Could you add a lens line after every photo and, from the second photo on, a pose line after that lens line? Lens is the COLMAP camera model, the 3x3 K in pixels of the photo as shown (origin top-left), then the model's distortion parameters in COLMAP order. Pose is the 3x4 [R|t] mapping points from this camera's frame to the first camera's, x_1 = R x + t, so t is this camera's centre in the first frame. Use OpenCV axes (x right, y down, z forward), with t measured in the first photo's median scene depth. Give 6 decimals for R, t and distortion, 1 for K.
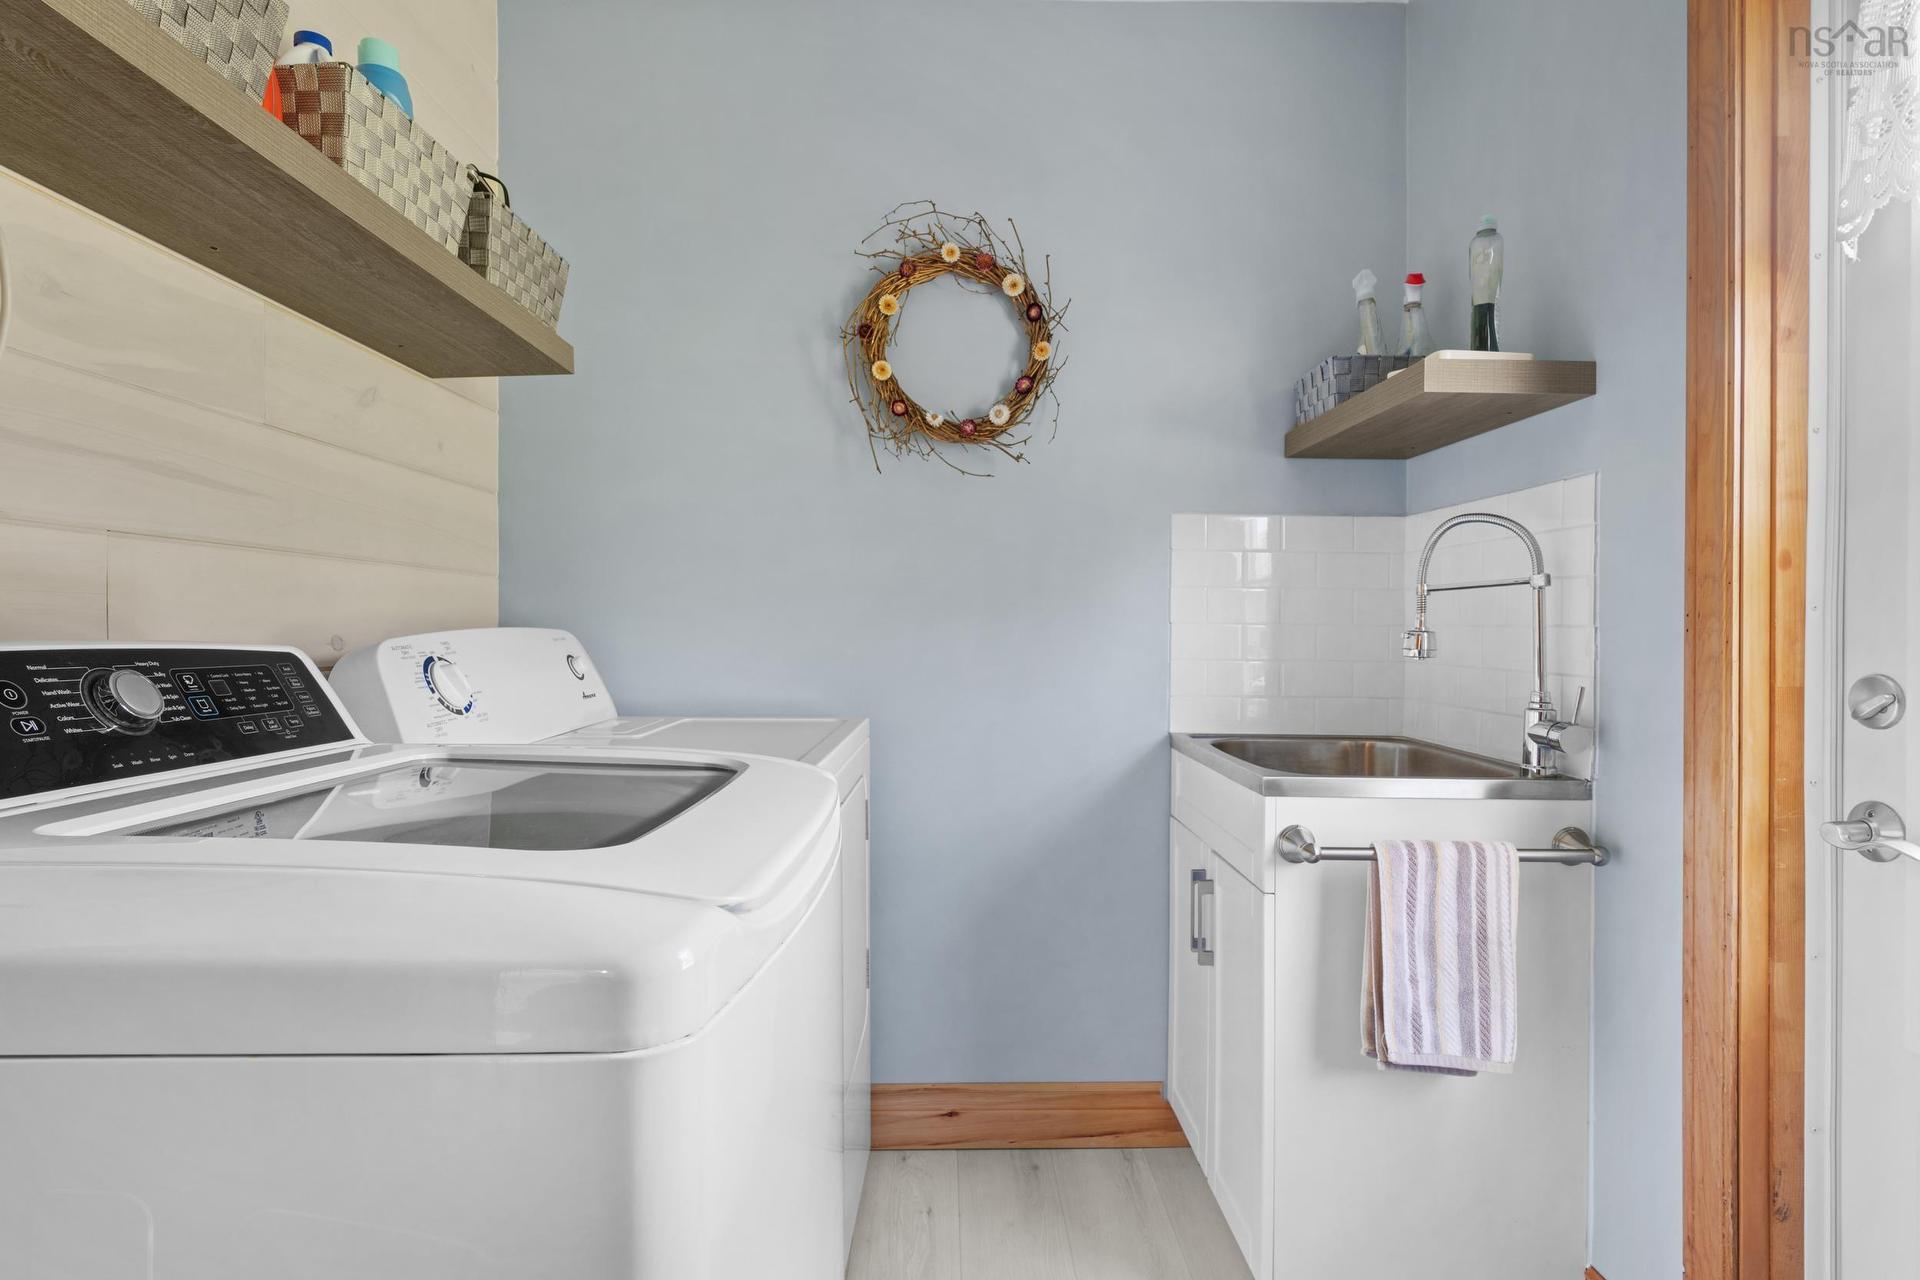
lens RADIAL K [[970.5, 0, 965.1], [0, 970.5, 637.7], [0, 0, 1]] dist [-0.002869, 0.000428]
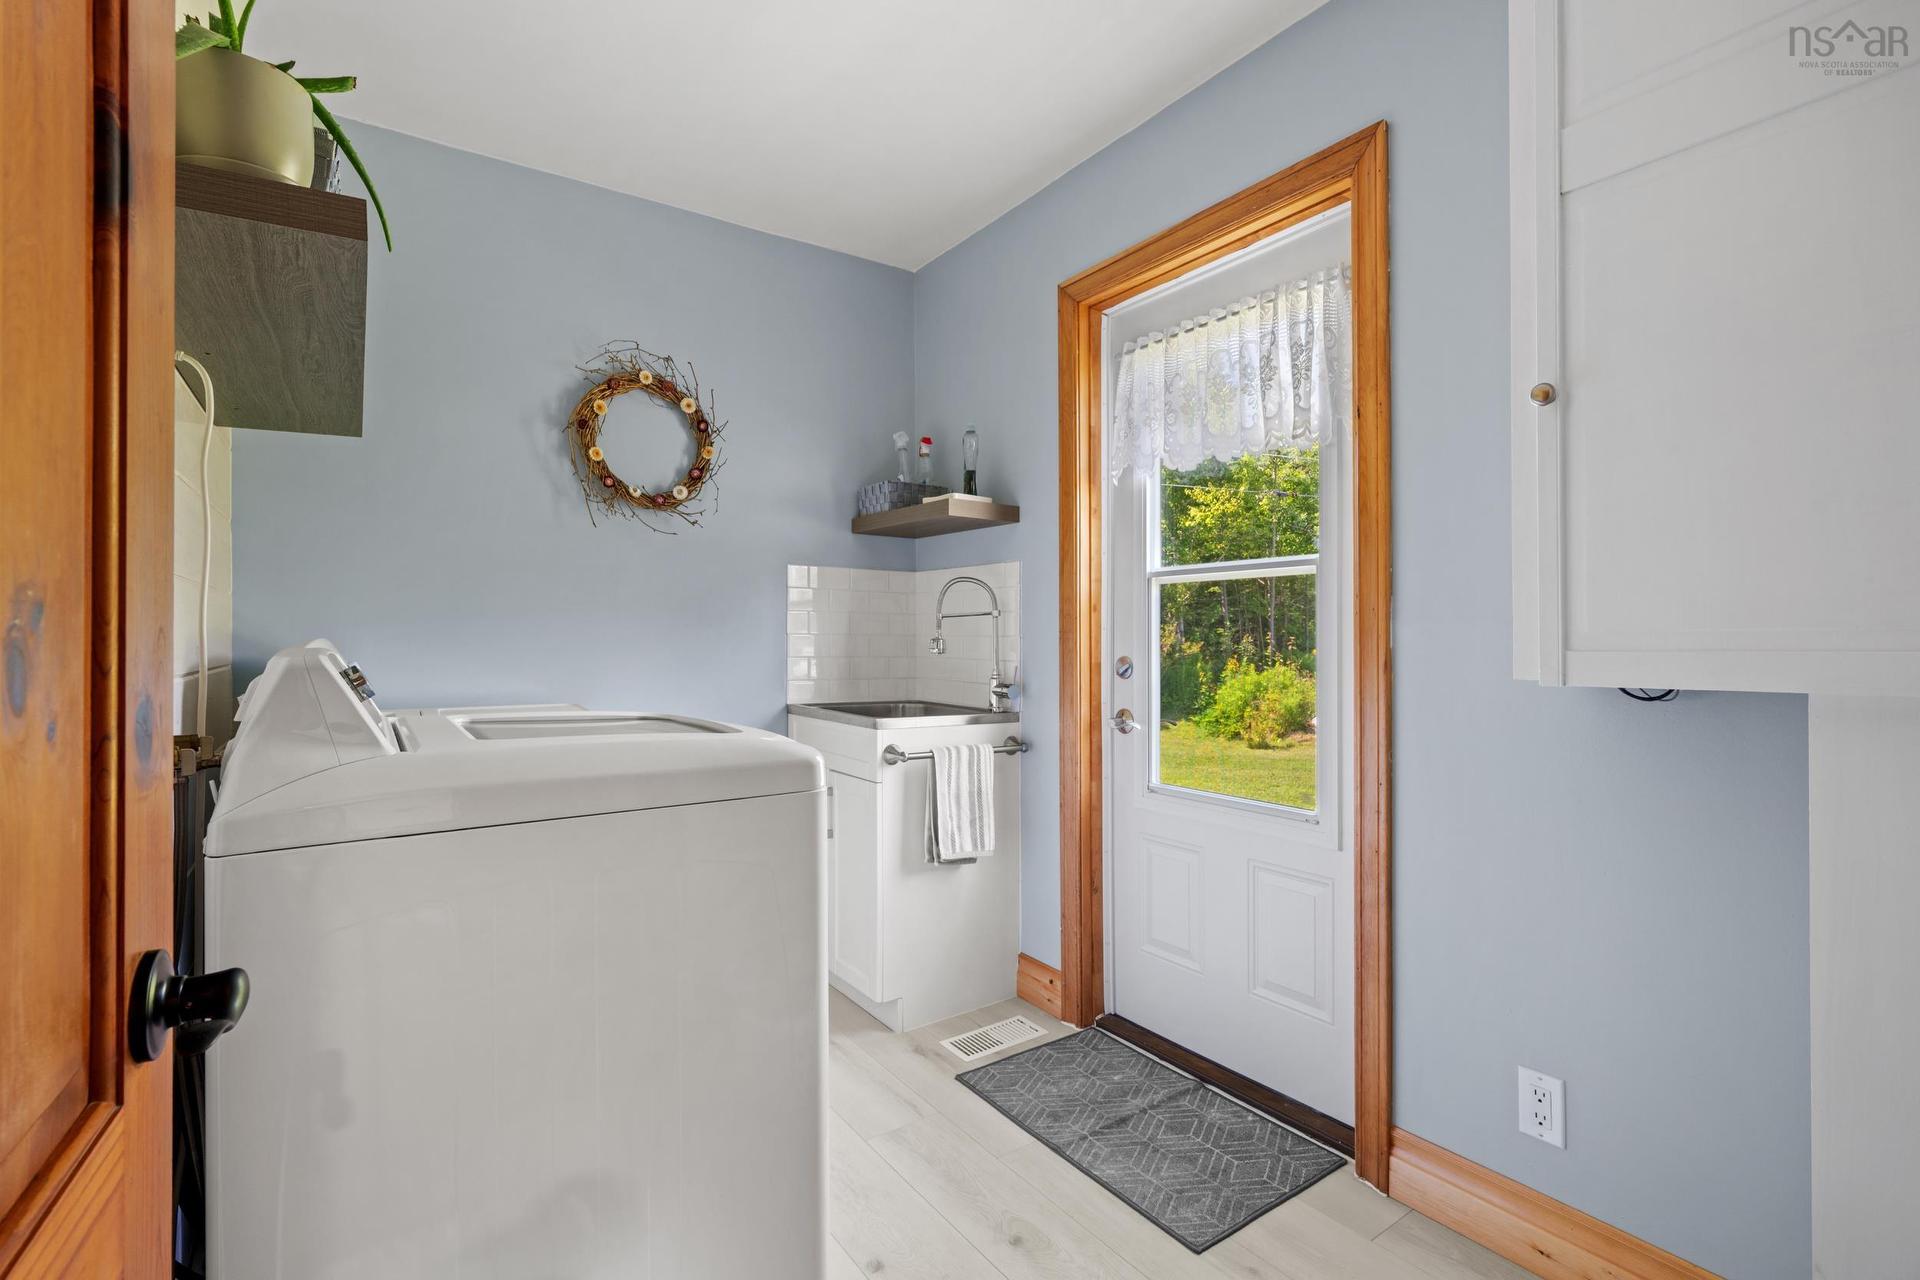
lens RADIAL K [[870.6, 0, 960.3], [0, 870.6, 637.0], [0, 0, 1]] dist [0.005014, -0.000784]
pose [[0.832130, -0.002226, 0.554576, -0.464239], [0.006698, 0.999959, -0.006037, -0.000445], [-0.554540, 0.008738, 0.832111, -0.448266]]
